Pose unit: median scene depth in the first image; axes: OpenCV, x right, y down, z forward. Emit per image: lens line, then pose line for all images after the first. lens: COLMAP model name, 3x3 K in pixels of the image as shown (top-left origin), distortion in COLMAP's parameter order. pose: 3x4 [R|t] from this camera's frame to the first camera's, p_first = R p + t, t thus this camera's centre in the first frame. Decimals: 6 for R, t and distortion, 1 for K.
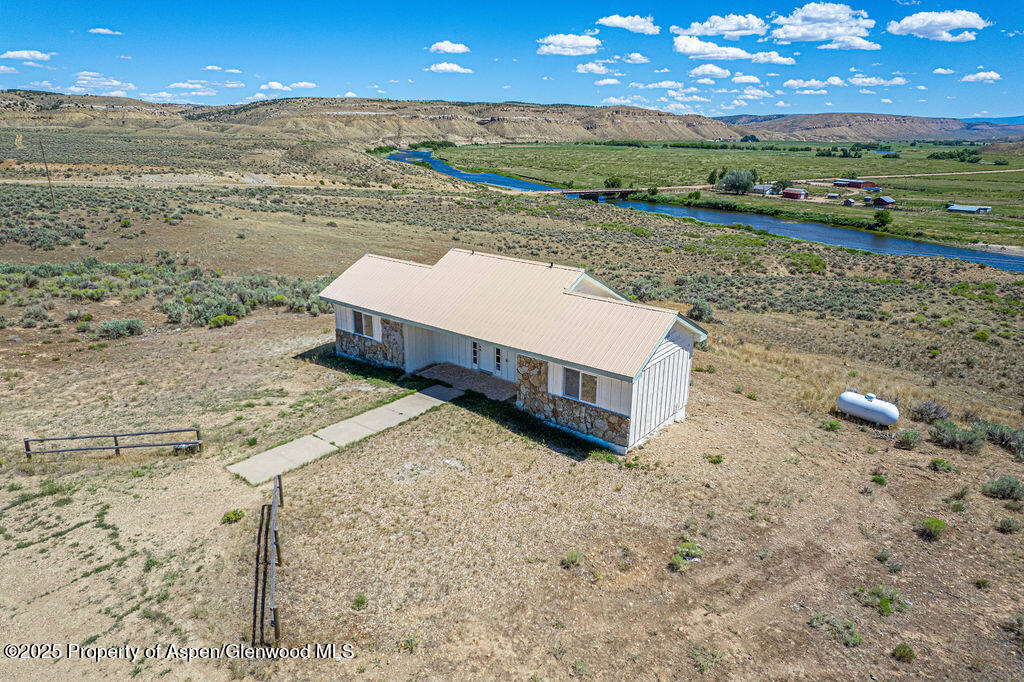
lens RADIAL K [[654.1, 0, 512.0], [0, 654.1, 341.0], [0, 0, 1]] dist [-0.075911, 0.069863]
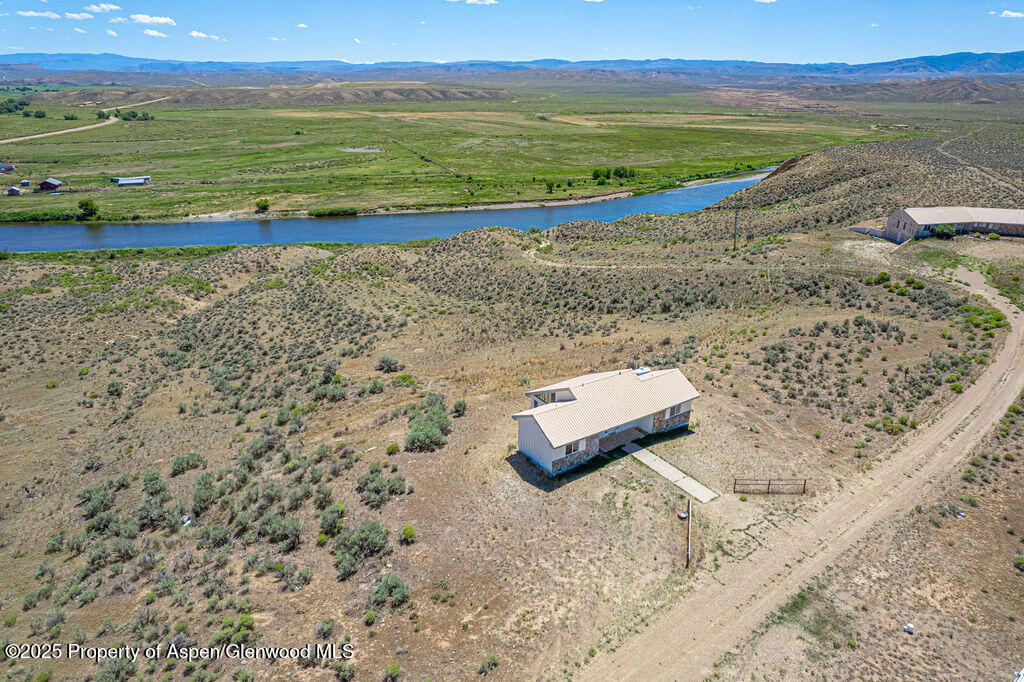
lens RADIAL K [[654.1, 0, 512.0], [0, 654.1, 341.0], [0, 0, 1]] dist [-0.075911, 0.069863]
pose [[0.309929, -0.363761, 0.878420, -0.148896], [0.290402, 0.915980, 0.276854, -0.071377], [-0.905324, 0.169290, 0.389526, 0.035542]]
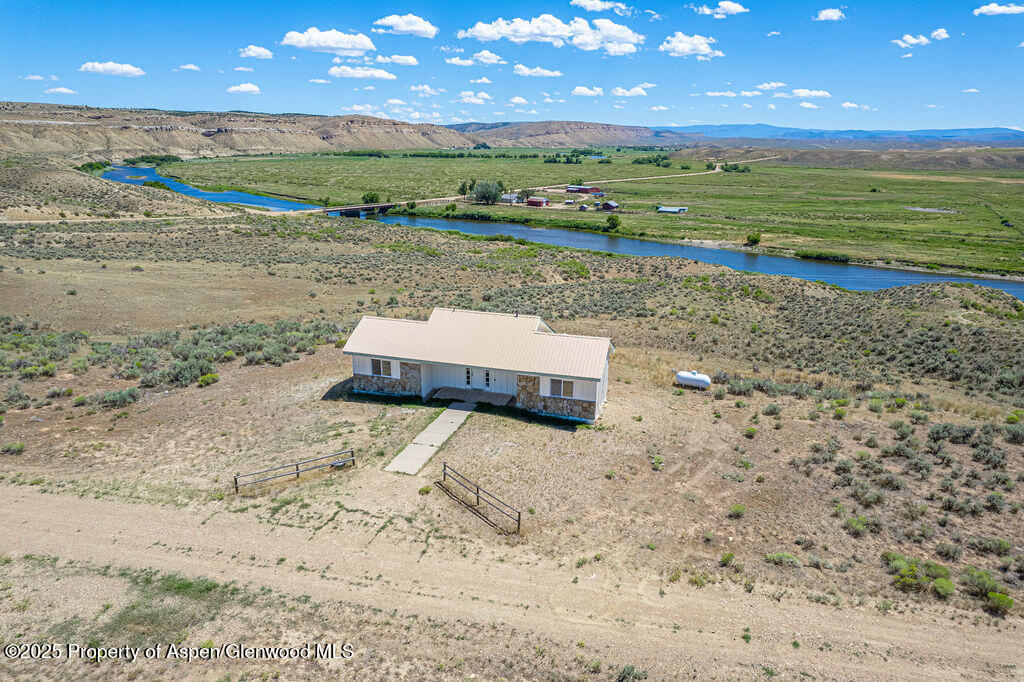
lens RADIAL K [[654.1, 0, 512.0], [0, 654.1, 341.0], [0, 0, 1]] dist [-0.075911, 0.069863]
pose [[0.926993, -0.111118, 0.358240, -0.040006], [0.115448, 0.993269, 0.009352, -0.005496], [-0.356869, 0.032689, 0.933583, -0.035111]]
